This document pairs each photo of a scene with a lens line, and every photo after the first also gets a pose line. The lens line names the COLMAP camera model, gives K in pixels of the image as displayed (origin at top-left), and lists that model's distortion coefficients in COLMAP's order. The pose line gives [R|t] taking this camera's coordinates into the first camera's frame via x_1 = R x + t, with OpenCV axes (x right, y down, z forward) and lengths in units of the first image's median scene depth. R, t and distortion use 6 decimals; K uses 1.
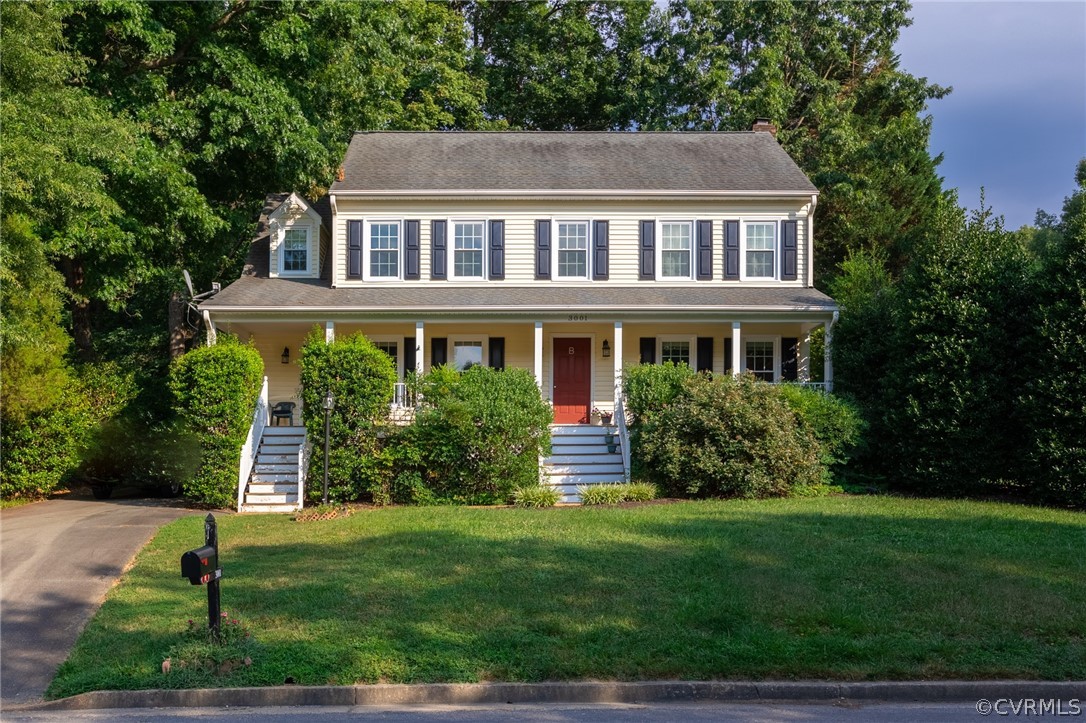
lens RADIAL K [[820.4, 0, 543.3], [0, 820.4, 364.8], [0, 0, 1]] dist [0.005172, 0.001067]
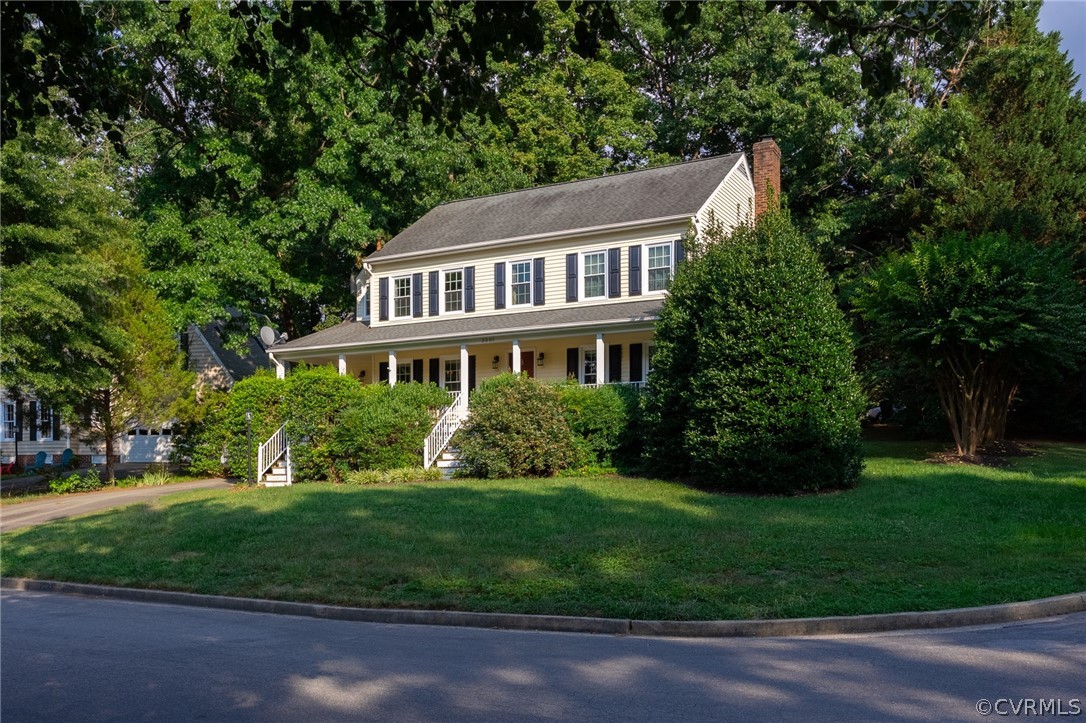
lens RADIAL K [[700.2, 0, 543.3], [0, 700.2, 358.0], [0, 0, 1]] dist [-0.001278, -0.000194]
pose [[0.923145, -0.065041, -0.378910, 0.474318], [0.062011, 0.997871, -0.020210, 0.000053], [0.379417, -0.004840, 0.925213, 0.003206]]
